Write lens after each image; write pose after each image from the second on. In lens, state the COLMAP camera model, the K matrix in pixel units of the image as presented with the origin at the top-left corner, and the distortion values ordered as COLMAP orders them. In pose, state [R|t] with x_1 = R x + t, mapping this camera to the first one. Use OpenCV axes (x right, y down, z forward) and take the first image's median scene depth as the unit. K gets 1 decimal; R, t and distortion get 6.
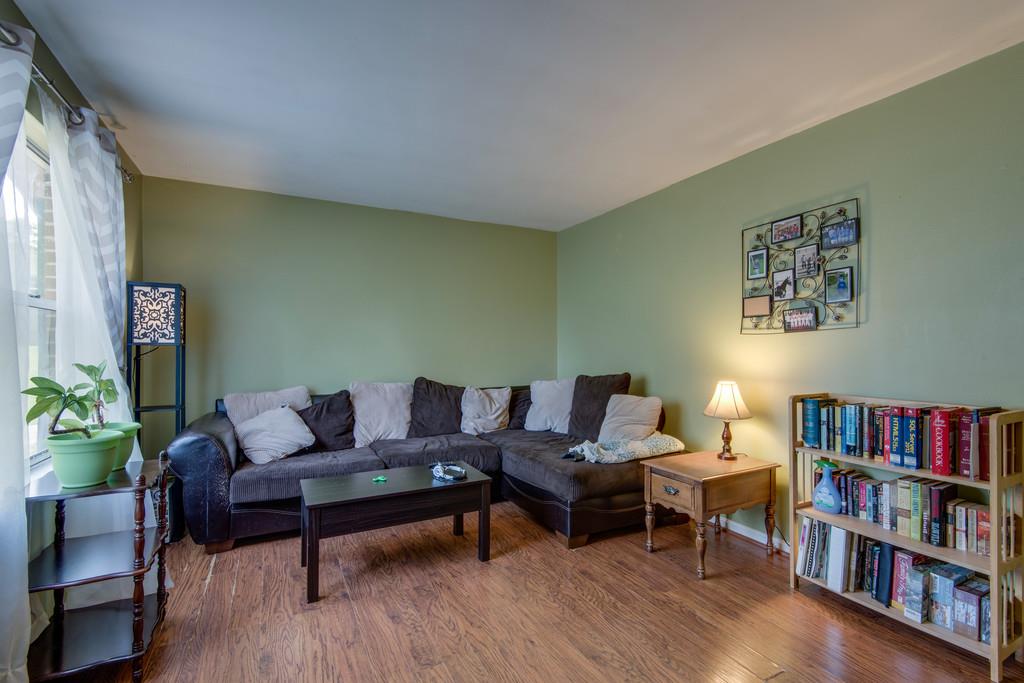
lens RADIAL K [[464.6, 0, 517.9], [0, 464.6, 345.6], [0, 0, 1]] dist [-0.004808, -0.000328]
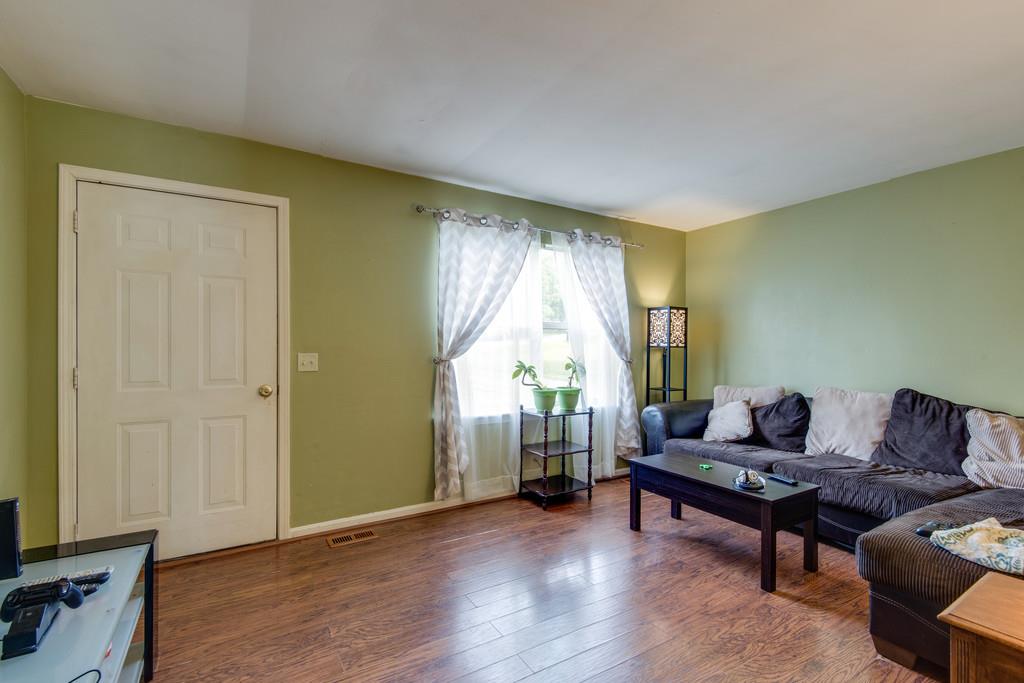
lens RADIAL K [[464.6, 0, 517.4], [0, 464.6, 345.6], [0, 0, 1]] dist [-0.004808, -0.000328]
pose [[0.046617, -0.009720, -0.998866, 0.657202], [-0.003770, 0.999944, -0.009906, 0.007748], [0.998906, 0.004227, 0.046578, 0.403780]]
